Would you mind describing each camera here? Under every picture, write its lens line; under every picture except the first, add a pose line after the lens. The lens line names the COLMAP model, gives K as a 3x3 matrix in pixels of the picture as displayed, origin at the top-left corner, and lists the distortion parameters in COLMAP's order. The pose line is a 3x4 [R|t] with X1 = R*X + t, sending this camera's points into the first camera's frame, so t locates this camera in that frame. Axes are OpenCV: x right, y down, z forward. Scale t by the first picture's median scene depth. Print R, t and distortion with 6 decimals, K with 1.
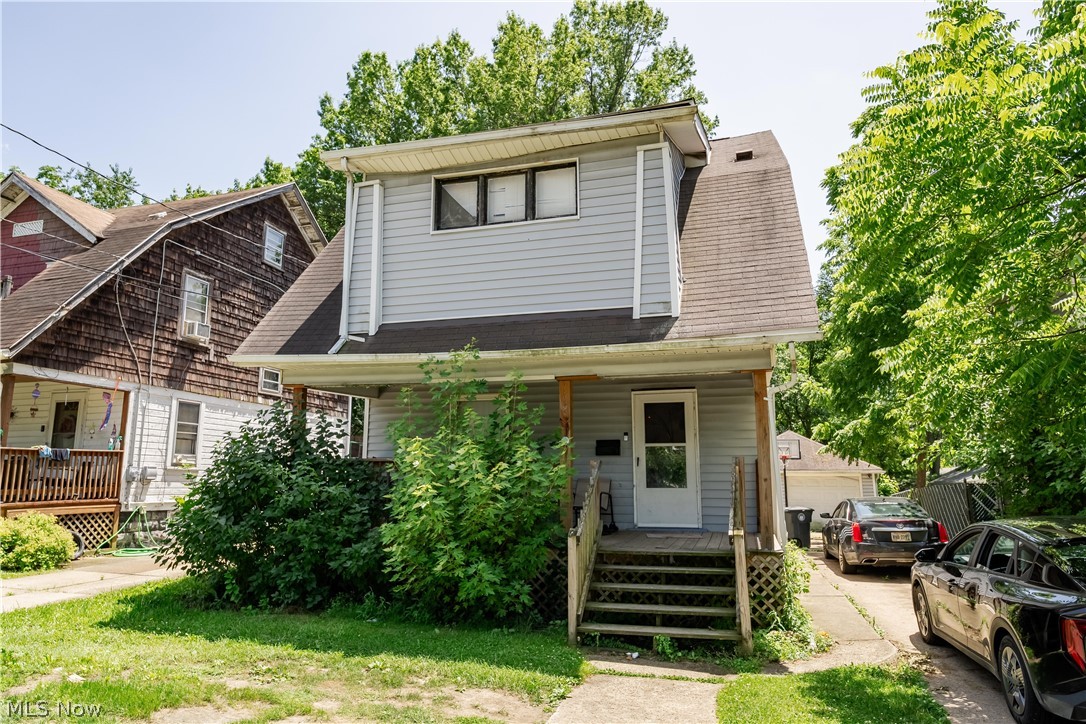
lens RADIAL K [[697.7, 0, 542.6], [0, 697.7, 361.1], [0, 0, 1]] dist [0.002339, -0.000913]
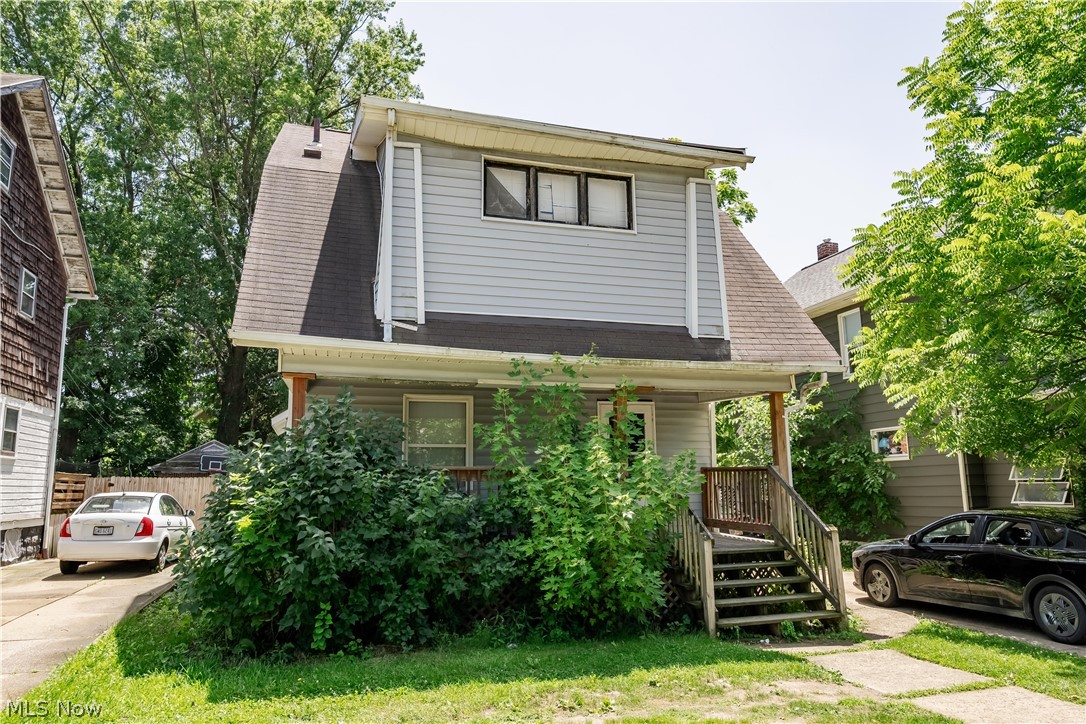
lens RADIAL K [[745.1, 0, 542.5], [0, 745.1, 363.4], [0, 0, 1]] dist [0.003520, 0.003550]
pose [[0.831964, 0.076276, 0.549562, -0.627183], [-0.078632, 0.996717, -0.019301, 0.017836], [-0.549230, -0.027155, 0.835230, 0.146428]]
